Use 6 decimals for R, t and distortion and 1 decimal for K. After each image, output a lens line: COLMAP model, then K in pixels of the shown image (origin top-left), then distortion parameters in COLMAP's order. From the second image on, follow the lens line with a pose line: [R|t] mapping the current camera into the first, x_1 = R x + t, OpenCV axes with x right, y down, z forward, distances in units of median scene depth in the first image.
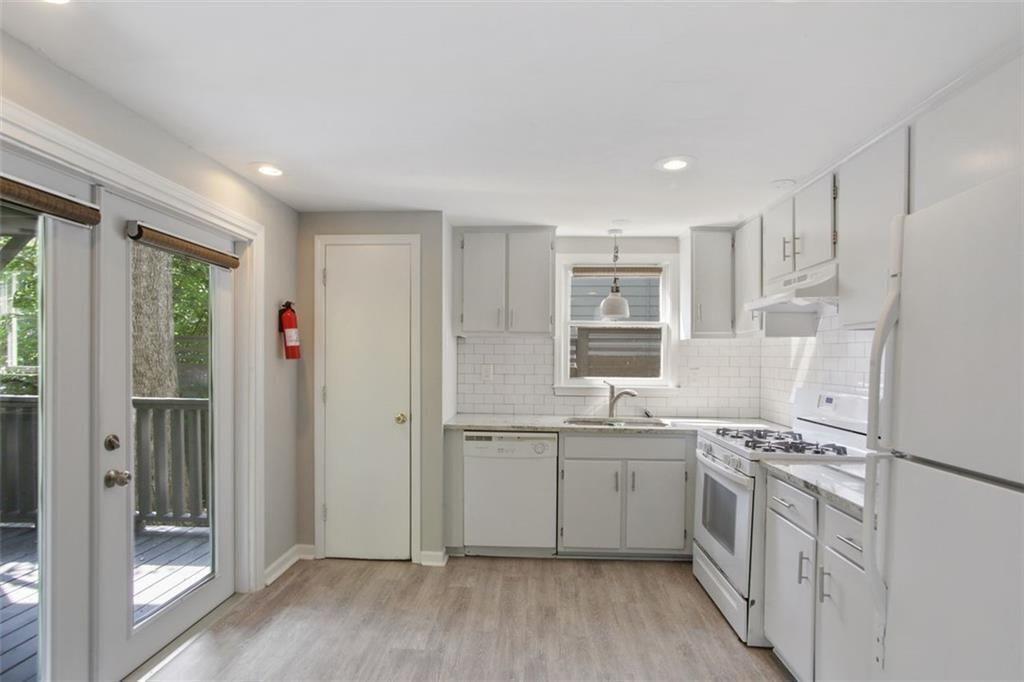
lens RADIAL K [[512.0, 0, 513.6], [0, 512.0, 361.8], [0, 0, 1]] dist [0.001487, 0.000875]
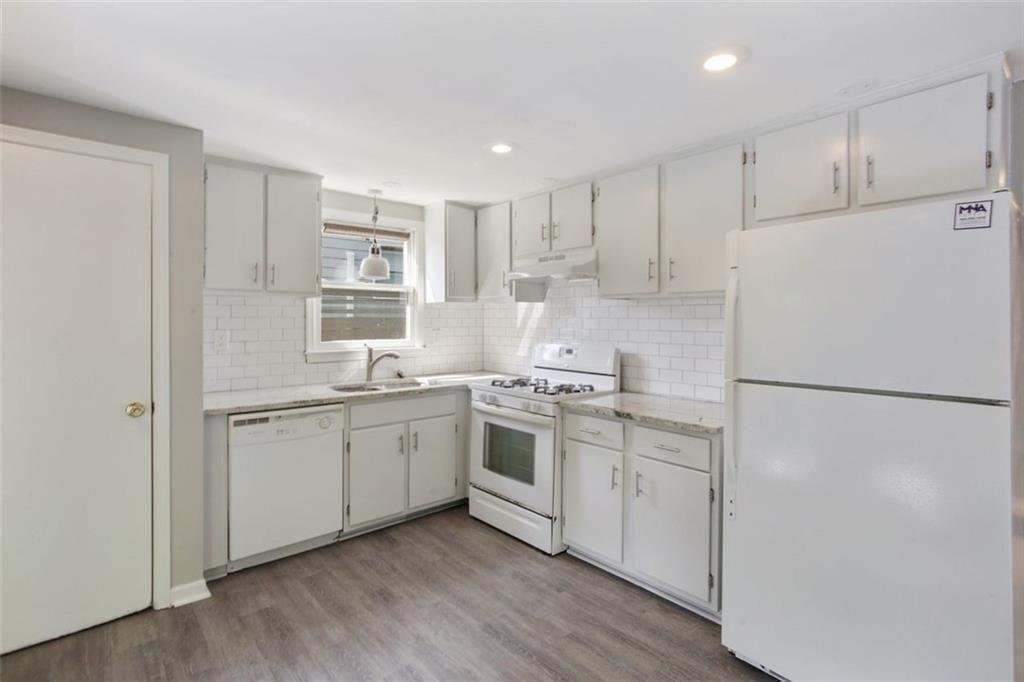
lens RADIAL K [[503.5, 0, 512.5], [0, 503.5, 315.6], [0, 0, 1]] dist [0.004954, 0.003691]
pose [[0.724365, -0.003653, 0.689407, -0.321727], [0.012602, 0.999889, -0.007943, -0.006529], [-0.689301, 0.014441, 0.724331, 0.137913]]
